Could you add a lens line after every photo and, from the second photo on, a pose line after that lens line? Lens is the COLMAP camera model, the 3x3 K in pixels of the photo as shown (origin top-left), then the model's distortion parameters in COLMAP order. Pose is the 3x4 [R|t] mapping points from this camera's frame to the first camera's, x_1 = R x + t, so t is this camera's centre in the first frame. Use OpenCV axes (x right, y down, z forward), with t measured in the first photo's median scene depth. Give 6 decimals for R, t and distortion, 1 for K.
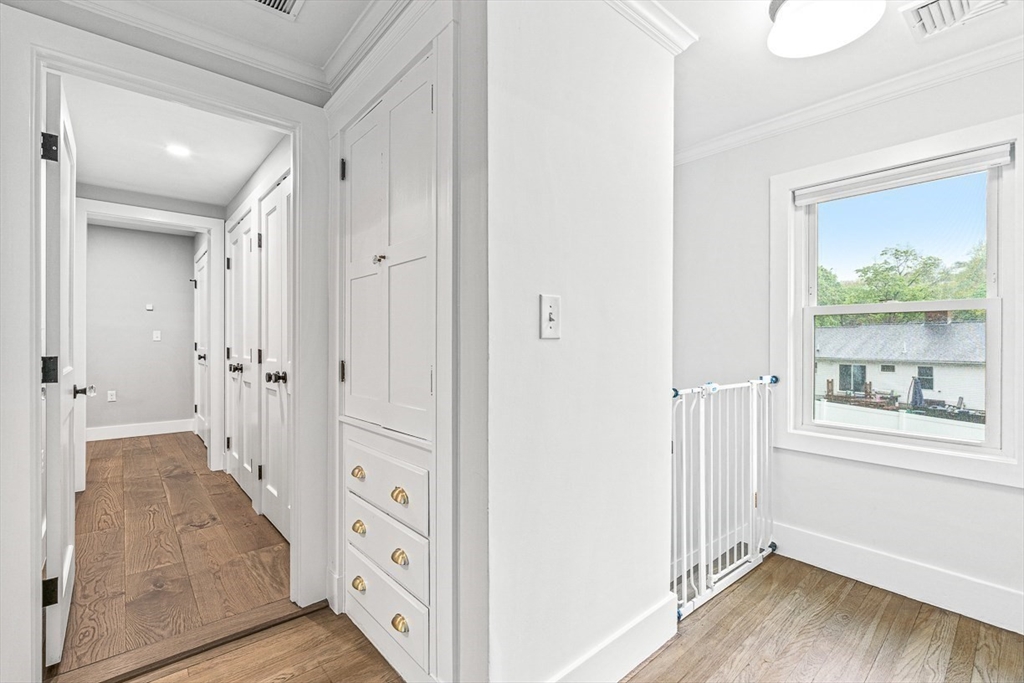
lens RADIAL K [[454.0, 0, 518.9], [0, 454.0, 345.2], [0, 0, 1]] dist [-0.001719, -0.000078]
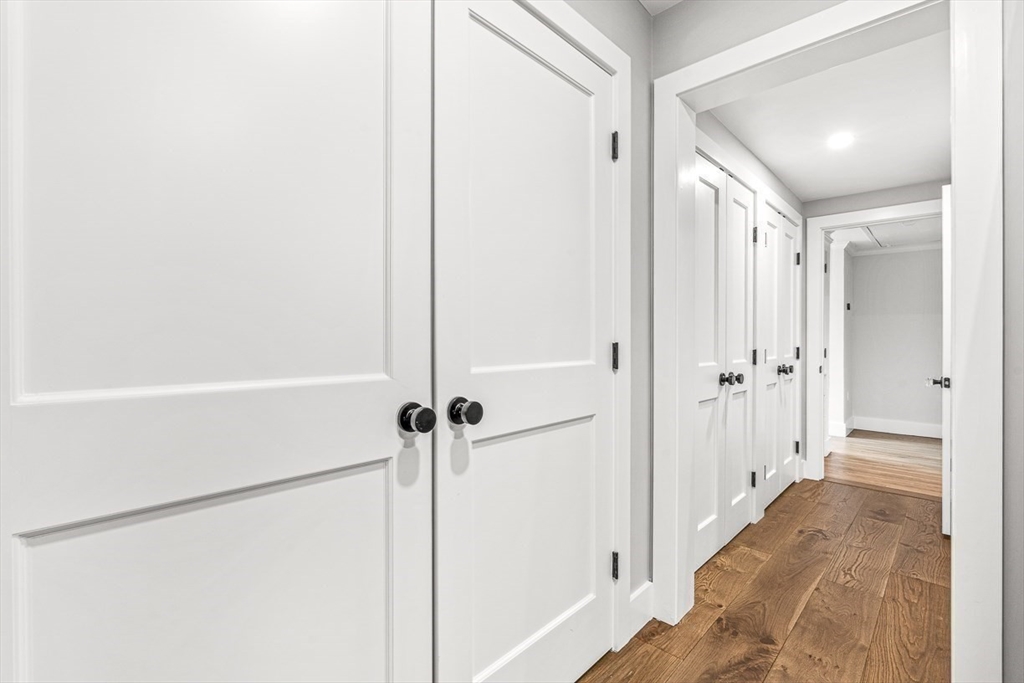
lens RADIAL K [[454.0, 0, 520.1], [0, 454.0, 337.3], [0, 0, 1]] dist [-0.001719, -0.000078]
pose [[-0.089236, -0.002381, 0.996008, -1.615472], [-0.001717, 0.999996, 0.002237, -0.017499], [-0.996009, -0.001511, -0.089240, 1.731003]]
